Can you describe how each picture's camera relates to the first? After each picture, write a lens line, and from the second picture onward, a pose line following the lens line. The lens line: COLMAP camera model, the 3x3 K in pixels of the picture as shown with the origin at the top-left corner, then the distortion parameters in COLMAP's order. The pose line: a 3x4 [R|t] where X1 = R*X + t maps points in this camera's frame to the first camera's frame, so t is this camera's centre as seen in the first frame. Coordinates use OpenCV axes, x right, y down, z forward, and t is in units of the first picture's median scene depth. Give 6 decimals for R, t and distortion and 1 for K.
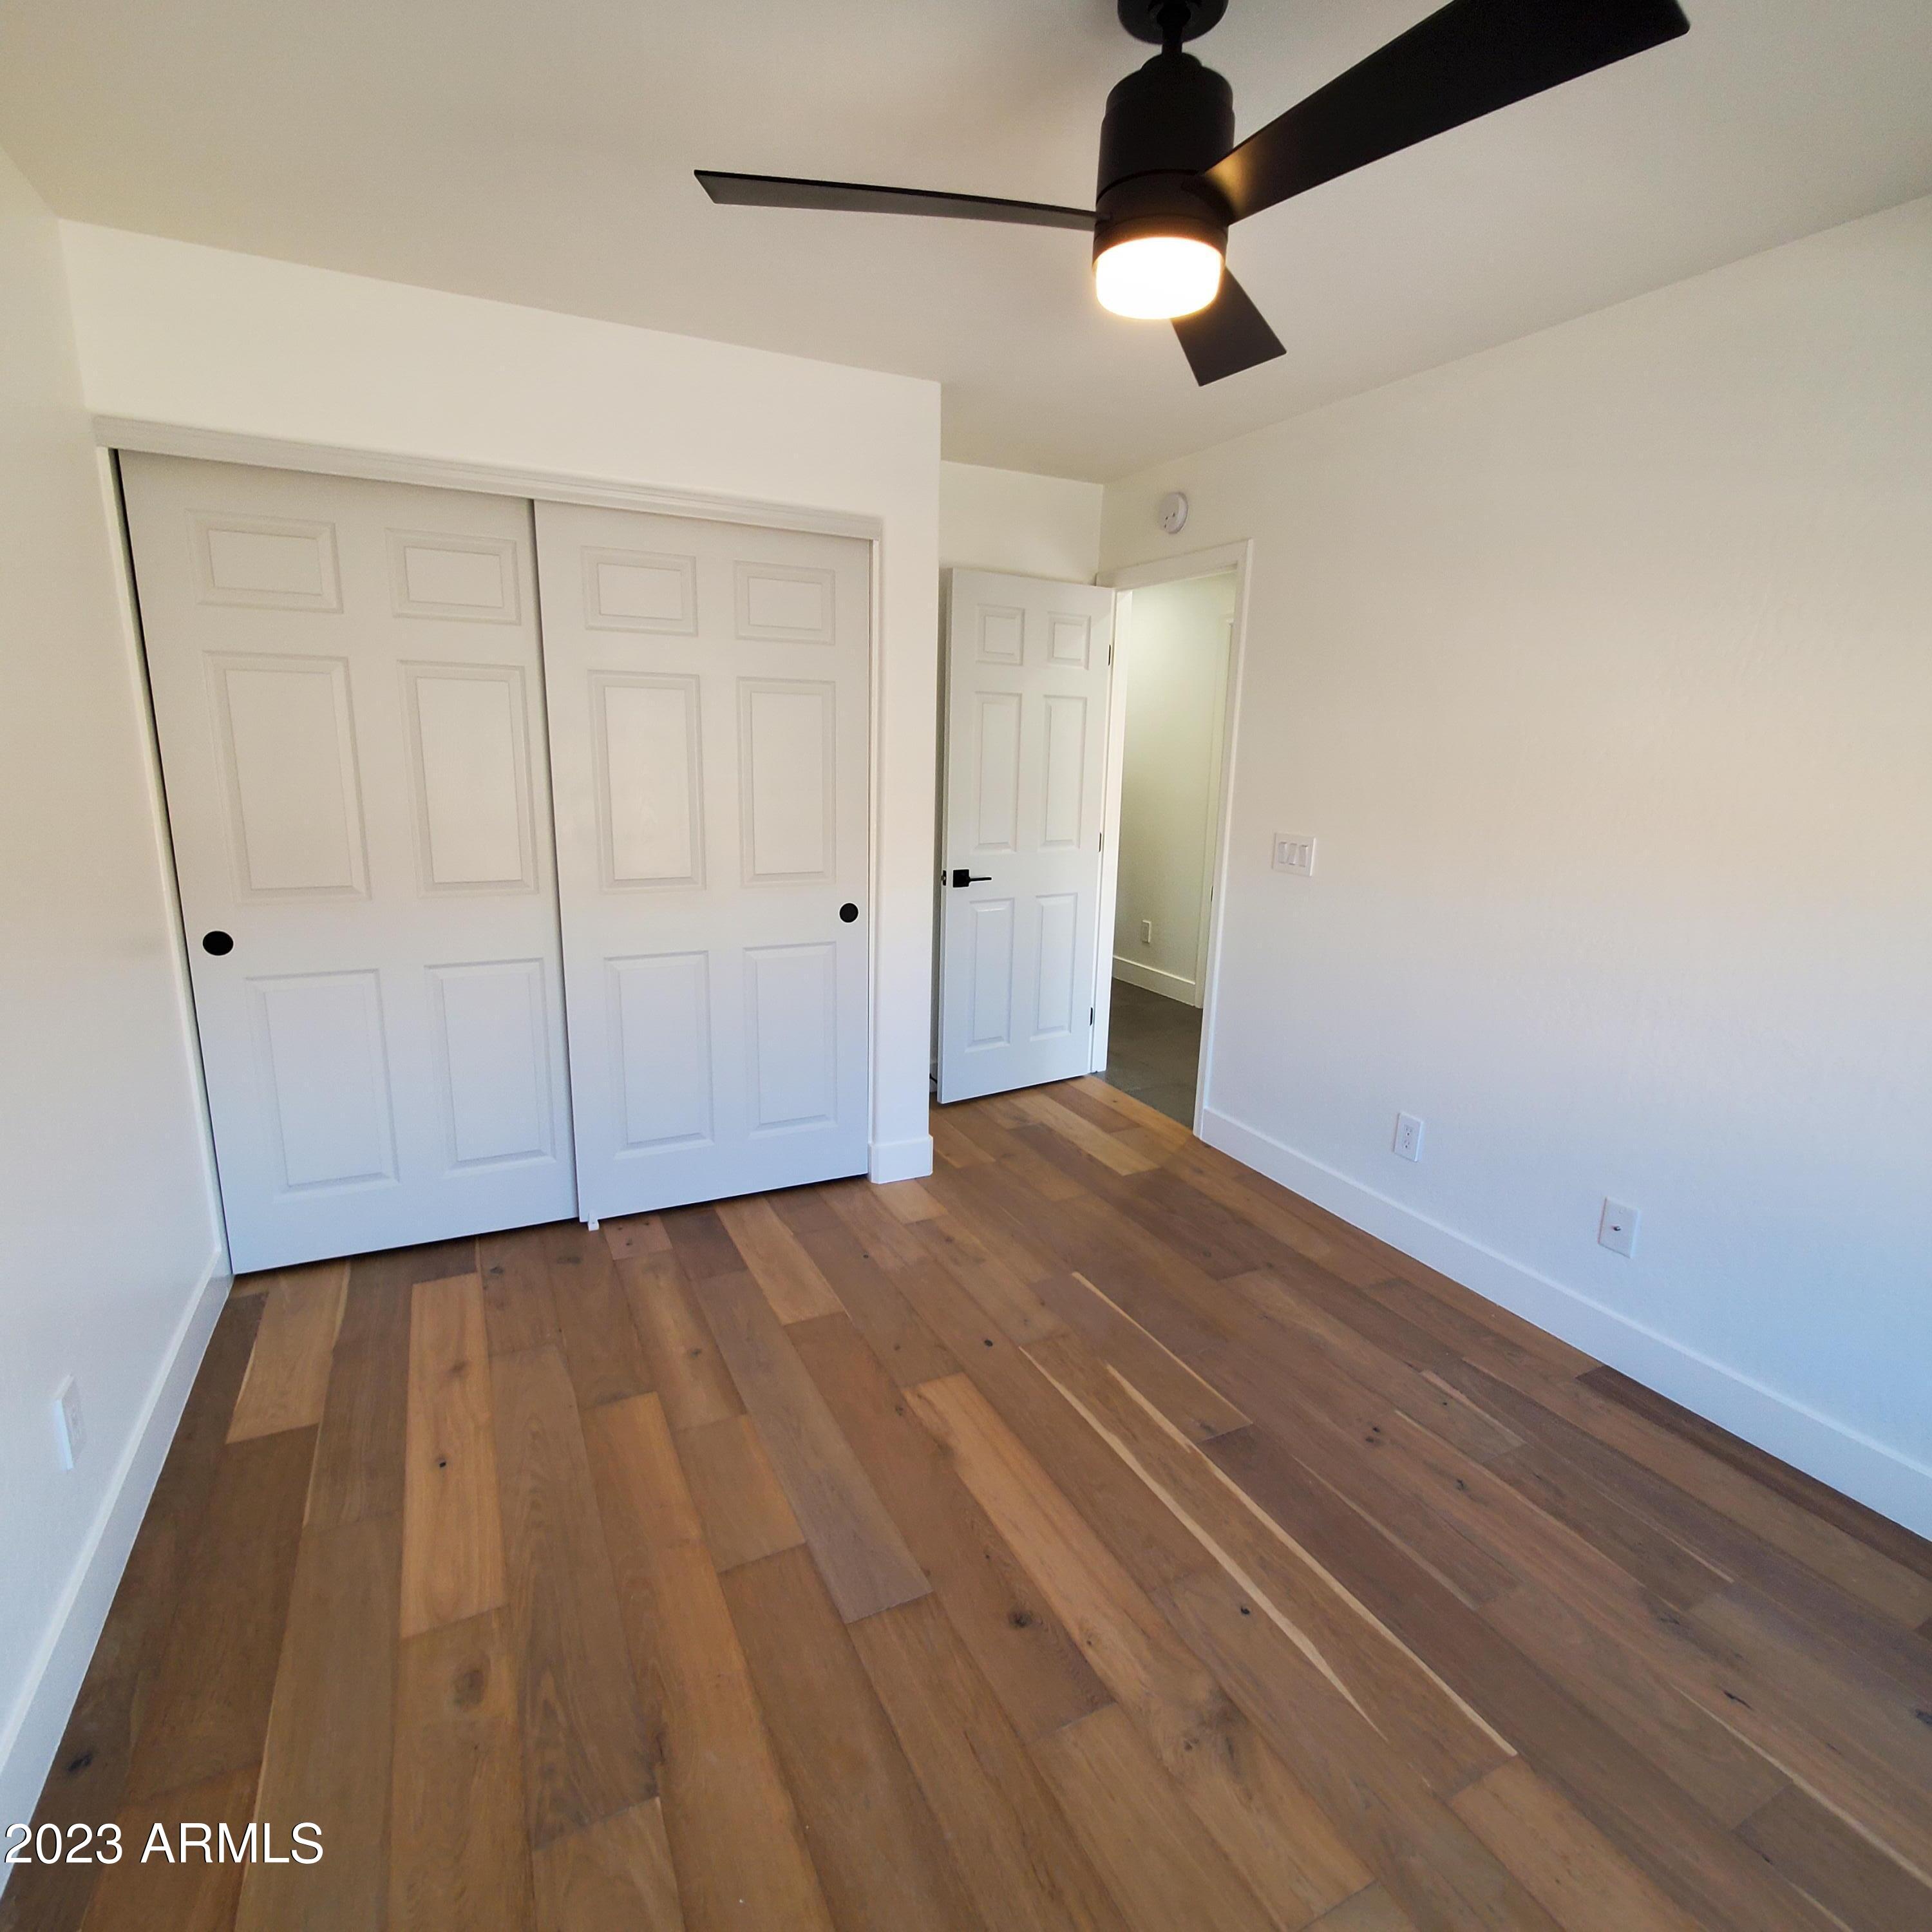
lens RADIAL K [[1023.8, 0, 966.0], [0, 1023.8, 966.0], [0, 0, 1]] dist [0.001045, -0.001486]
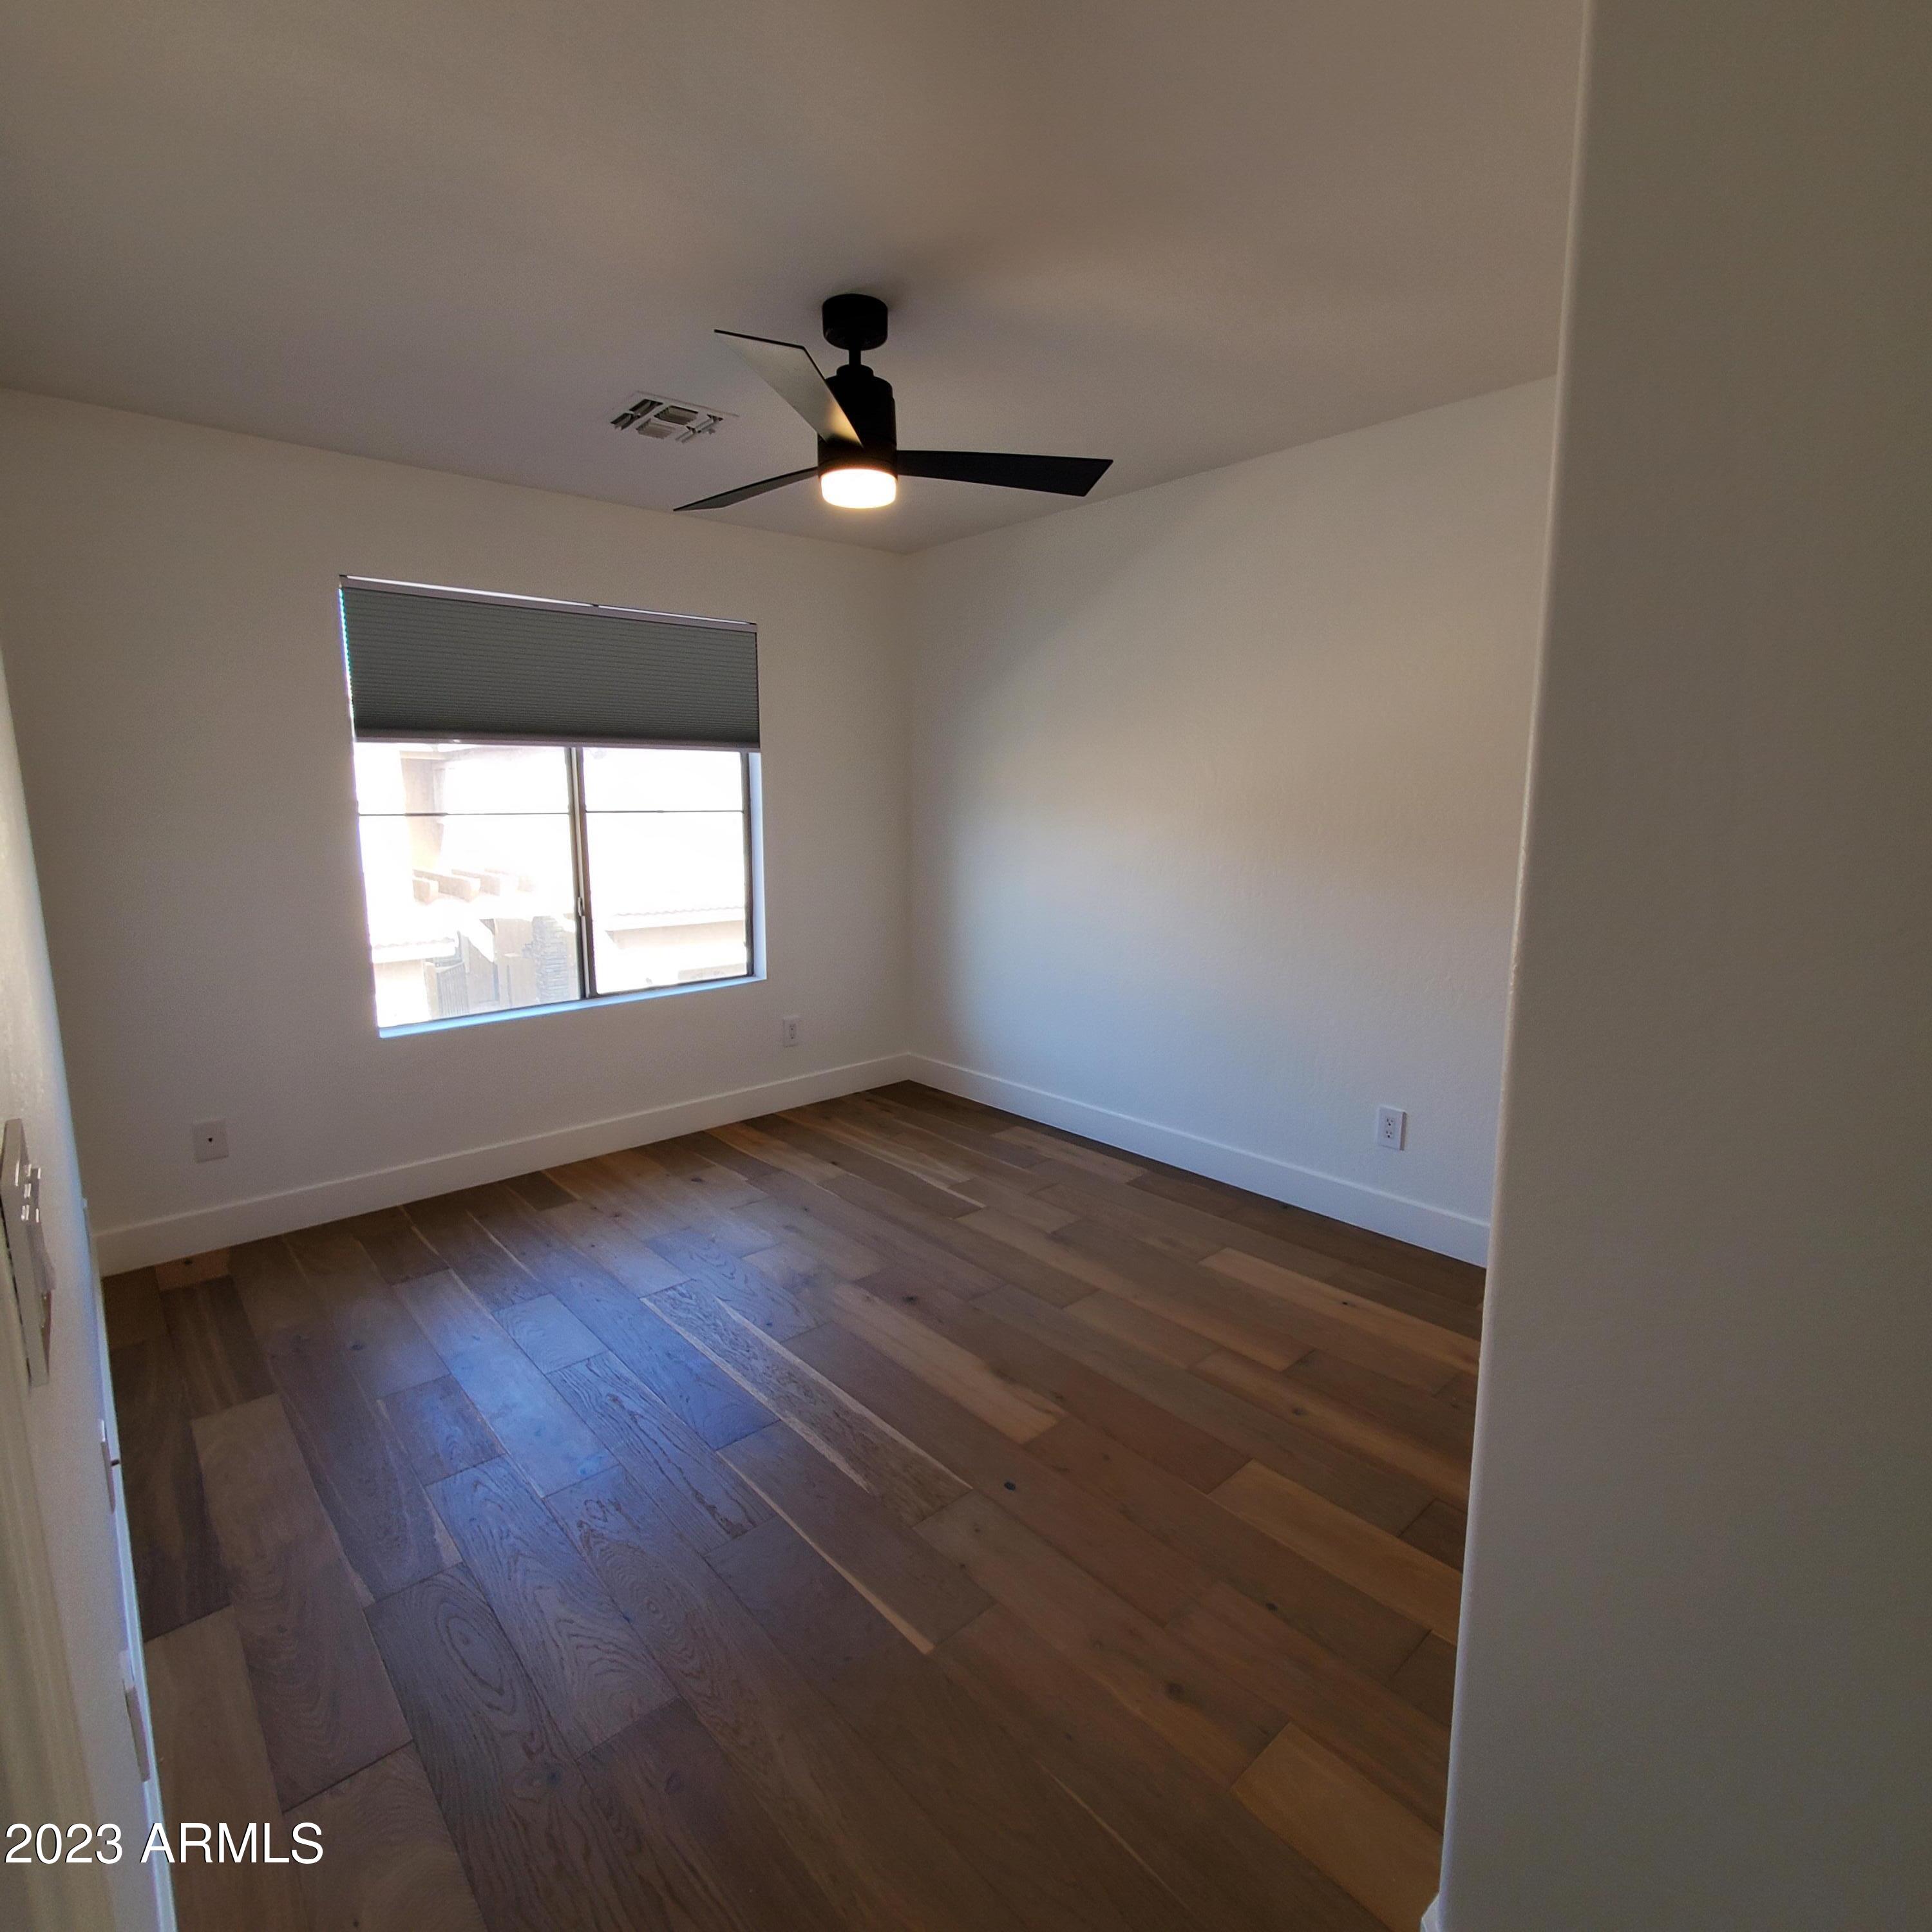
lens RADIAL K [[1023.8, 0, 966.0], [0, 1023.8, 966.0], [0, 0, 1]] dist [0.001045, -0.001486]
pose [[-0.966562, 0.022650, -0.255432, 0.284910], [-0.073524, 0.929794, 0.360662, -0.348509], [0.245668, 0.367382, -0.897038, 1.748429]]
